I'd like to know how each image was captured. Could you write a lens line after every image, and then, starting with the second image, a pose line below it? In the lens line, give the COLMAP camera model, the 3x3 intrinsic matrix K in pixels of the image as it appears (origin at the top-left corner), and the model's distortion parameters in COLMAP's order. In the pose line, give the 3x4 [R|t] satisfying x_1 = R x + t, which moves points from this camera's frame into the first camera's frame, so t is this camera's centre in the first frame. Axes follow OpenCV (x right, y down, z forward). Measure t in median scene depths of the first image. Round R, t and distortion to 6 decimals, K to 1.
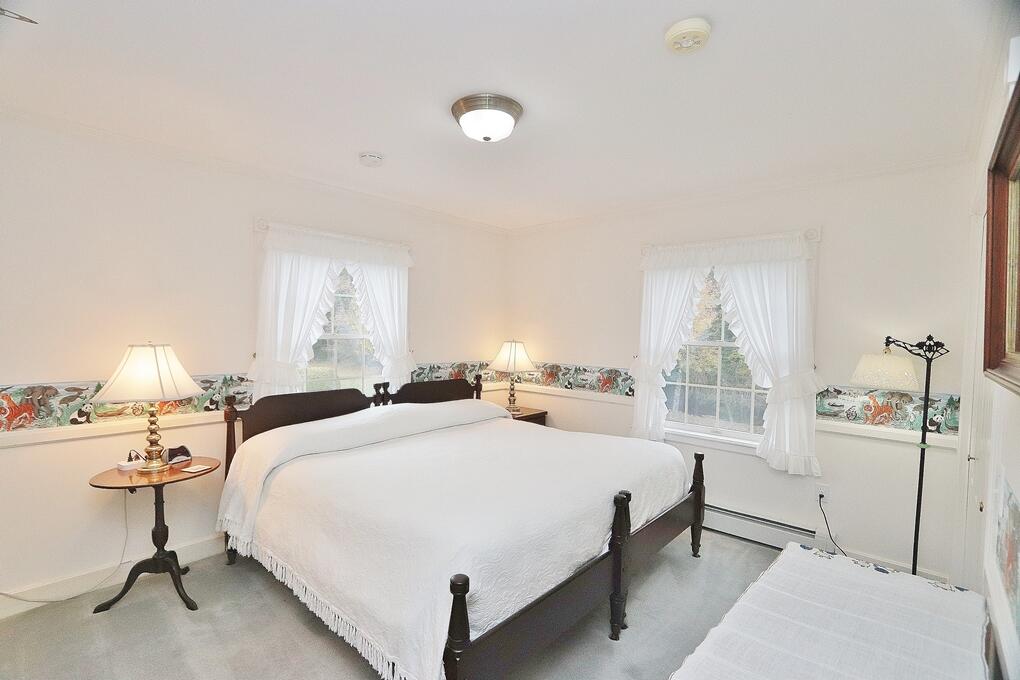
lens RADIAL K [[474.6, 0, 508.2], [0, 474.6, 356.0], [0, 0, 1]] dist [0.001038, 0.000163]
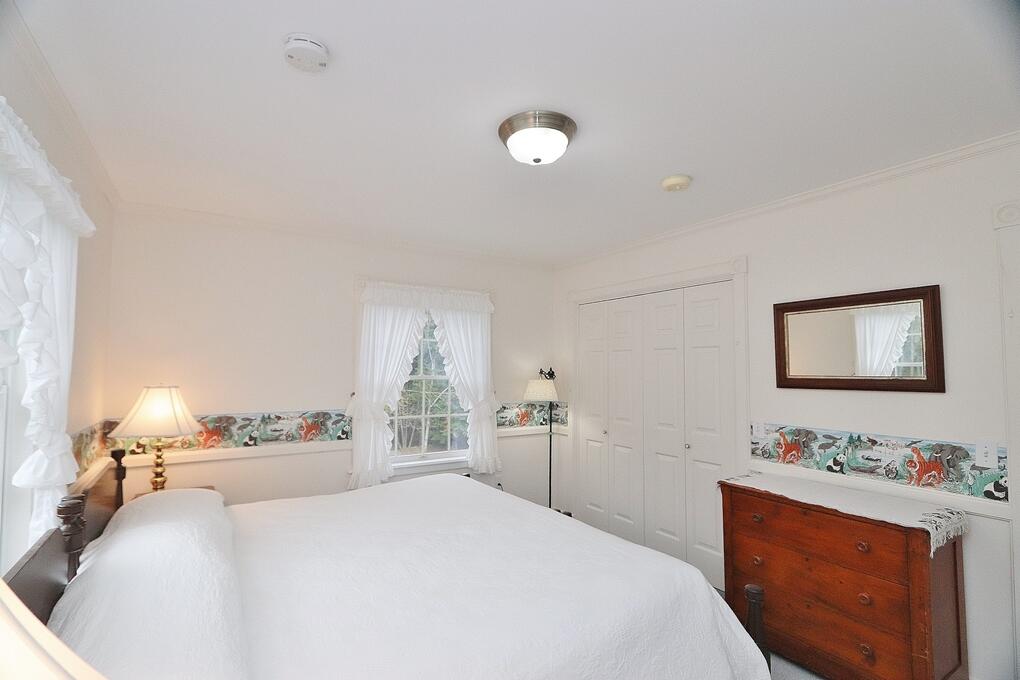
lens RADIAL K [[481.9, 0, 510.0], [0, 481.9, 340.0], [0, 0, 1]] dist [-0.001493, -0.000084]
pose [[0.276464, 0.035451, 0.960370, -0.531375], [0.052197, 0.997290, -0.051840, -0.039228], [-0.959606, 0.064460, 0.273865, 0.429857]]
